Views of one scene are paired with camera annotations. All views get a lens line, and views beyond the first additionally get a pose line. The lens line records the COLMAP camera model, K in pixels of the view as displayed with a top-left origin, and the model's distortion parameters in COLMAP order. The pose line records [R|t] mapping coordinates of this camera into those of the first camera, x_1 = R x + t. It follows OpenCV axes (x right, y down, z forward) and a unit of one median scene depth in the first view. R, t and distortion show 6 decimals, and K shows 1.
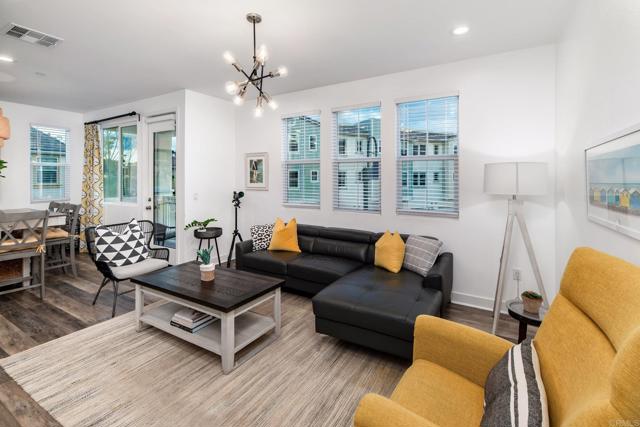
lens RADIAL K [[291.5, 0, 328.7], [0, 291.5, 181.2], [0, 0, 1]] dist [0.005832, 0.000612]
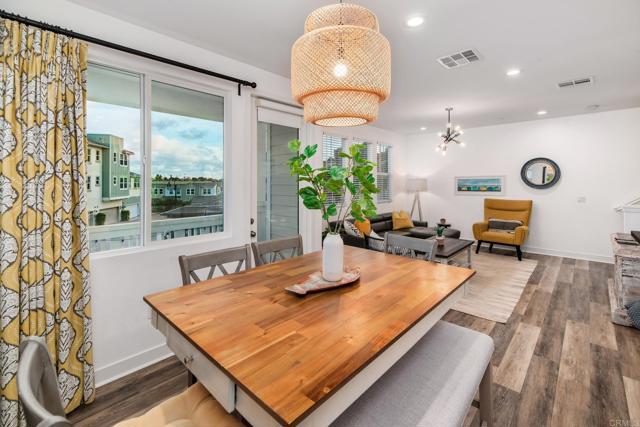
lens RADIAL K [[291.5, 0, 320.1], [0, 291.5, 178.7], [0, 0, 1]] dist [0.005832, 0.000612]
pose [[0.212856, 0.007013, 0.977059, -1.888010], [0.010552, 0.999899, -0.009476, -0.037479], [-0.977027, 0.012327, 0.212760, 1.104235]]
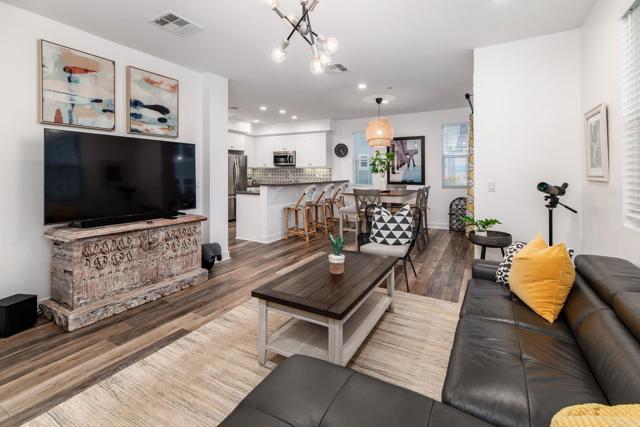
lens RADIAL K [[291.5, 0, 321.2], [0, 291.5, 176.6], [0, 0, 1]] dist [0.005832, 0.000612]
pose [[0.019698, 0.010731, -0.999748, 0.390771], [-0.007927, 0.999913, 0.010576, 0.030662], [0.999775, 0.007717, 0.019781, 0.777445]]
